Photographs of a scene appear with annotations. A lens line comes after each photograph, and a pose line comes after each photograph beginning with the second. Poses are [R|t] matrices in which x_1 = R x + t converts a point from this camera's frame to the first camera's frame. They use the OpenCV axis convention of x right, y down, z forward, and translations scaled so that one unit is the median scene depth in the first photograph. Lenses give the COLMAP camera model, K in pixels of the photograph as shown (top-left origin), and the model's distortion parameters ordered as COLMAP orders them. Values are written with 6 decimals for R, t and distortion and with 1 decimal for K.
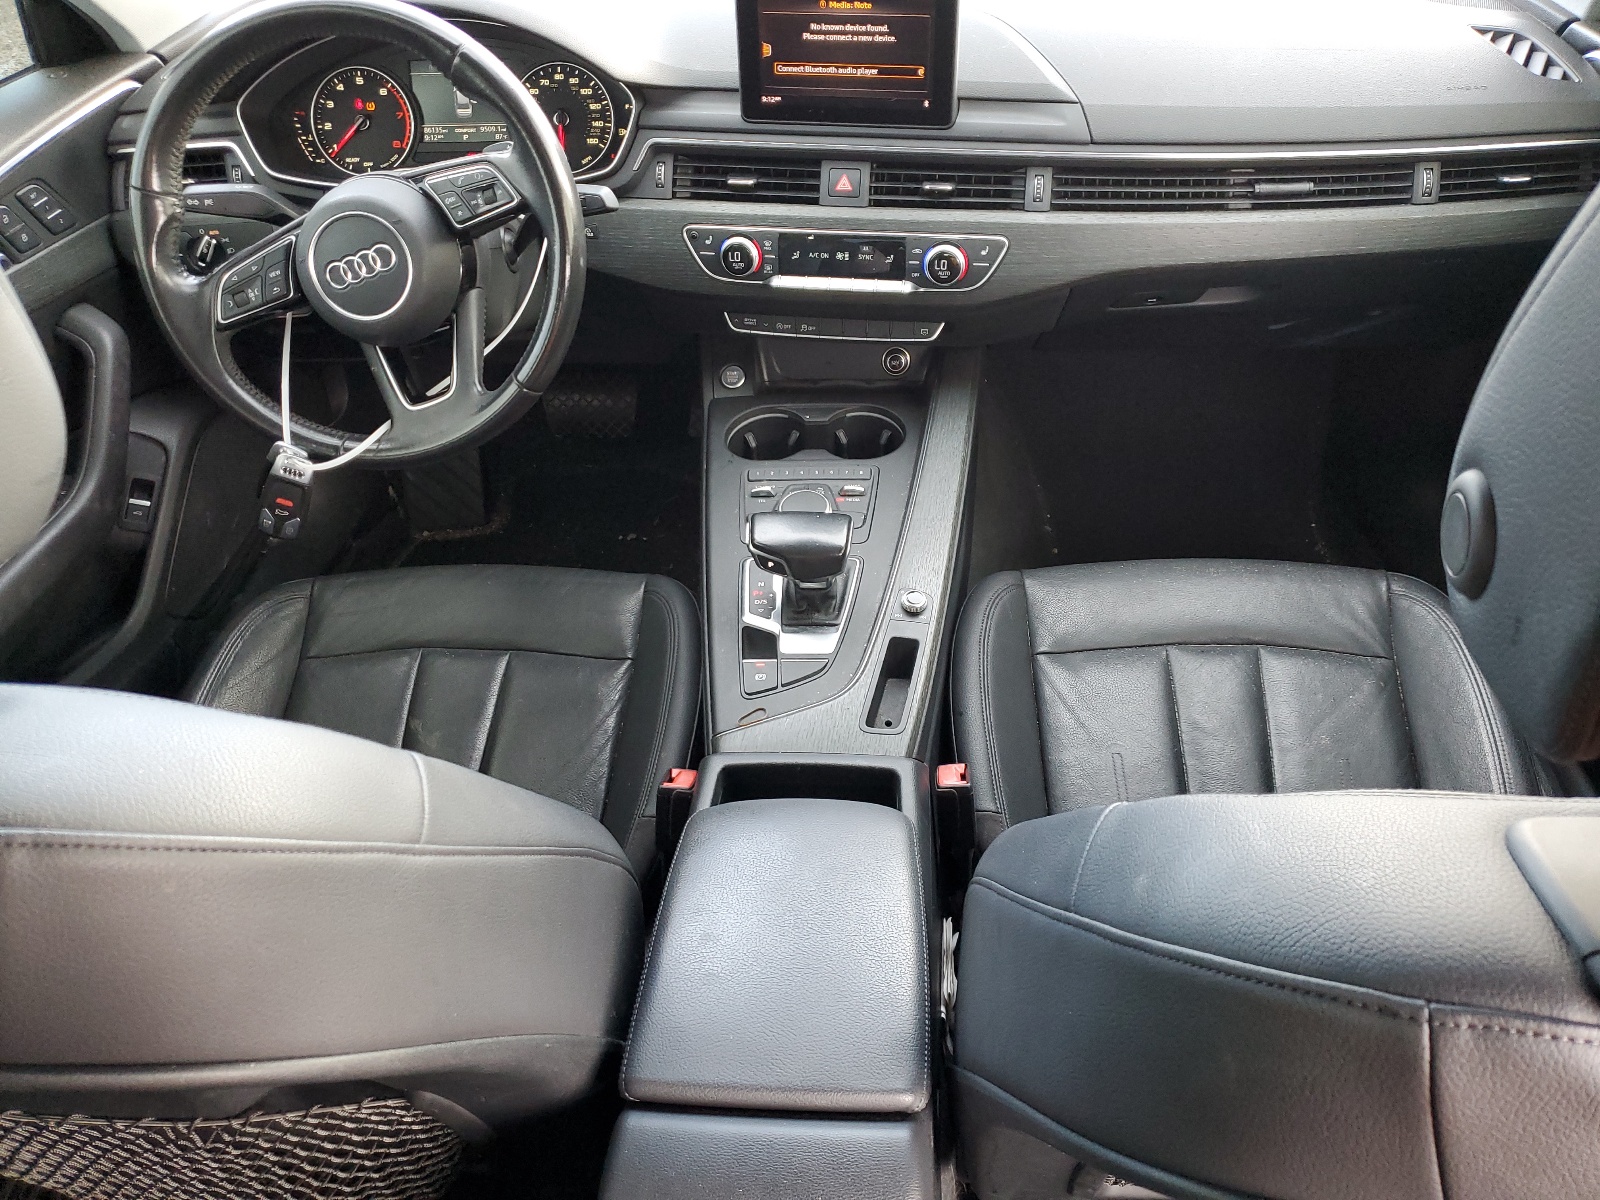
lens RADIAL K [[1204.1, 0, 801.0], [0, 1204.1, 601.3], [0, 0, 1]] dist [0.010568, 0.002079]
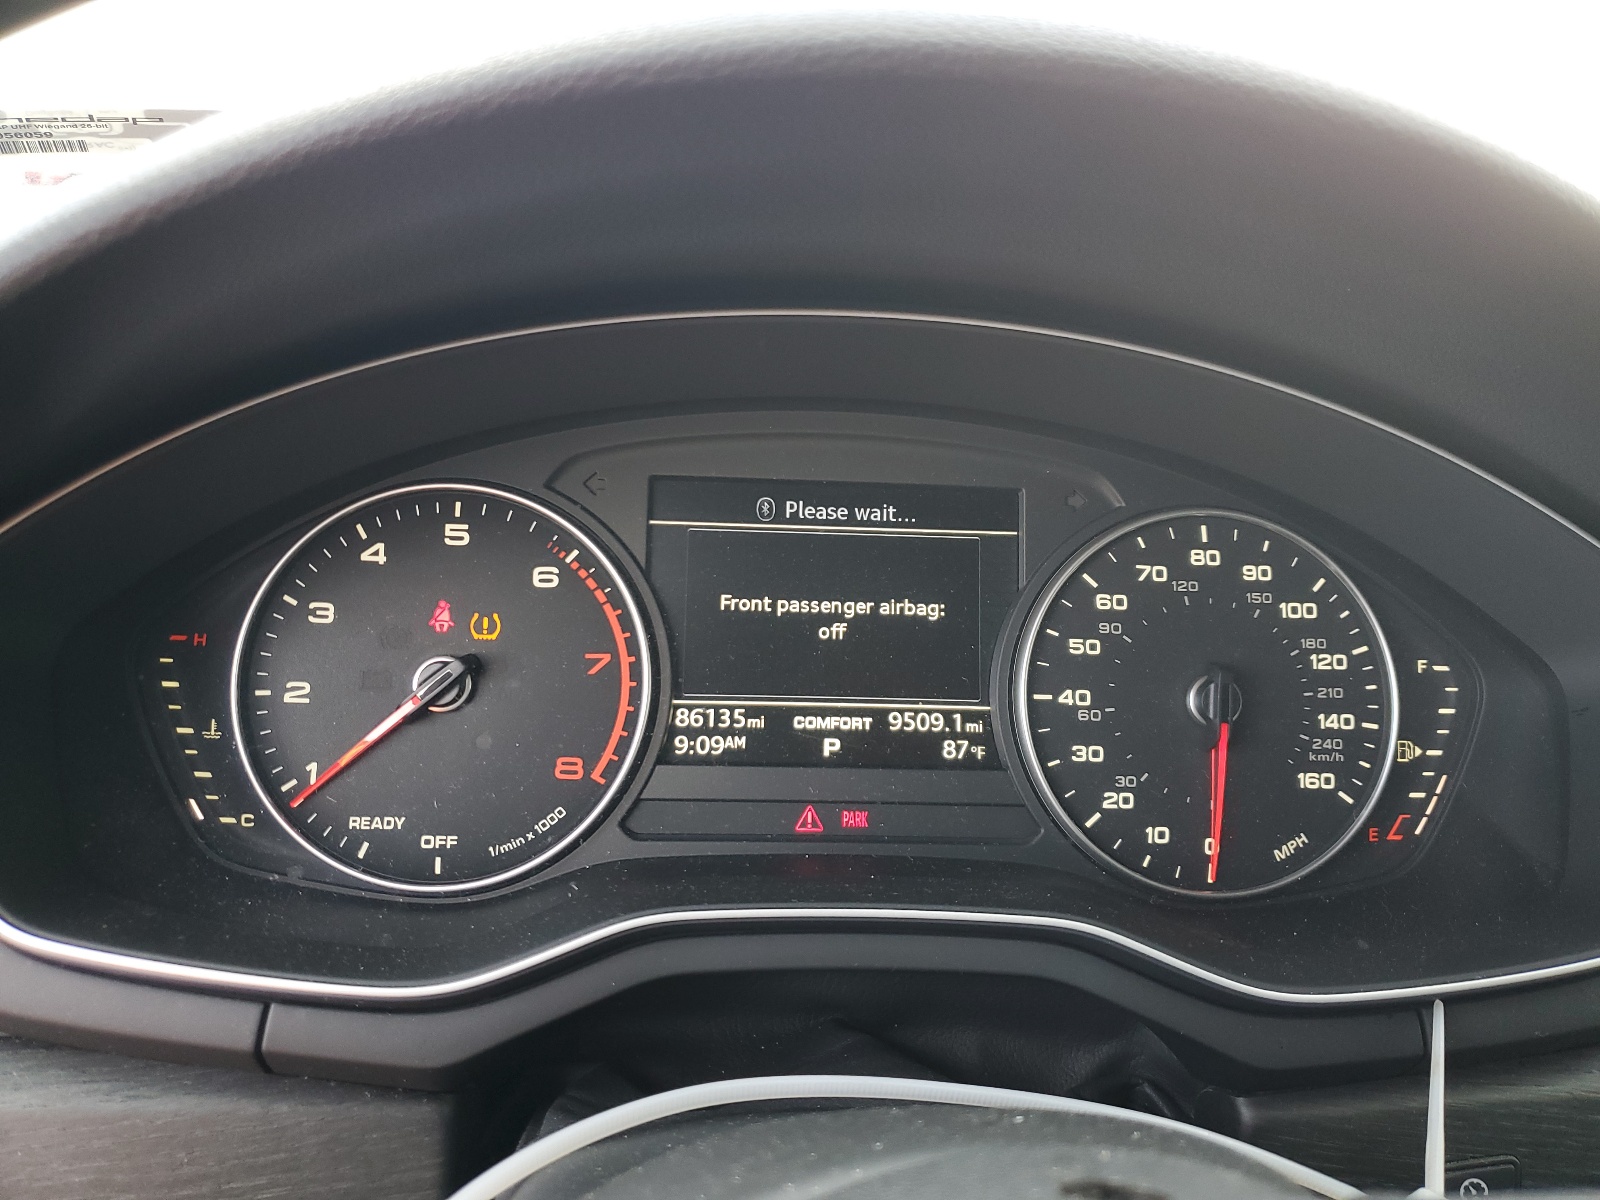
lens RADIAL K [[1204.1, 0, 800.6], [0, 1204.1, 598.3], [0, 0, 1]] dist [0.010568, 0.002079]
pose [[0.991854, 0.046042, 0.118766, -0.321762], [0.003558, 0.922009, -0.387152, -0.317176], [-0.127328, 0.384421, 0.914335, 0.757796]]
